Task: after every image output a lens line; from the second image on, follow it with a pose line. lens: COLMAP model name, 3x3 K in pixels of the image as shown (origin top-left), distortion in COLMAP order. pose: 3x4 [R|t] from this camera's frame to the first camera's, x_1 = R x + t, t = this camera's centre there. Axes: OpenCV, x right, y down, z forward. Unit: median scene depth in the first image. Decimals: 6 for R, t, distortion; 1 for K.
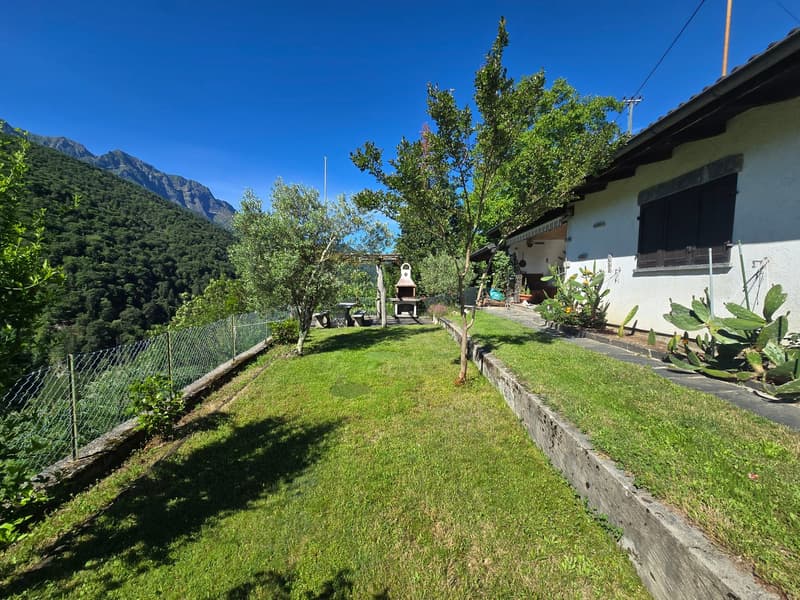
lens RADIAL K [[326.4, 0, 395.7], [0, 326.4, 303.8], [0, 0, 1]] dist [-0.000914, 0.000176]
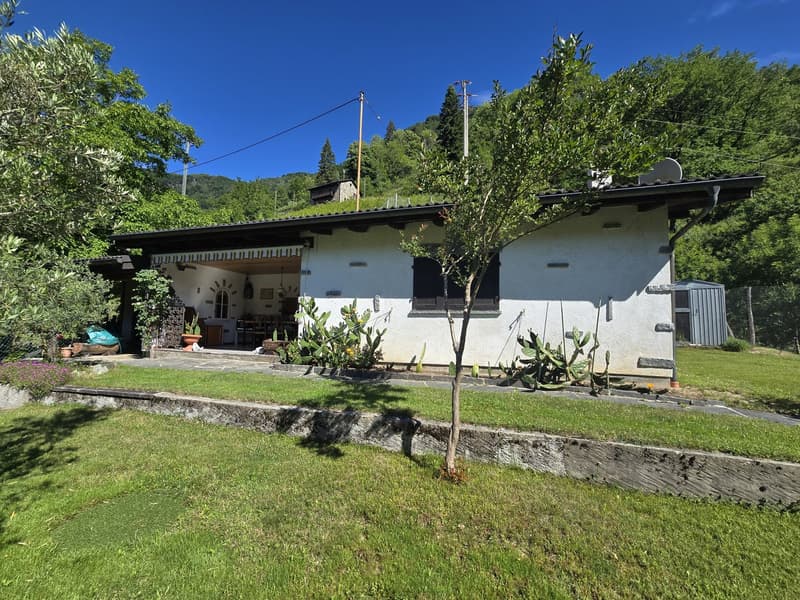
lens RADIAL K [[336.2, 0, 400.3], [0, 336.2, 303.0], [0, 0, 1]] dist [-0.000962, -0.000006]
pose [[0.271248, 0.063968, 0.960382, -0.365275], [0.042813, 0.996000, -0.078433, -0.039201], [-0.961557, 0.062392, 0.267424, 0.660486]]
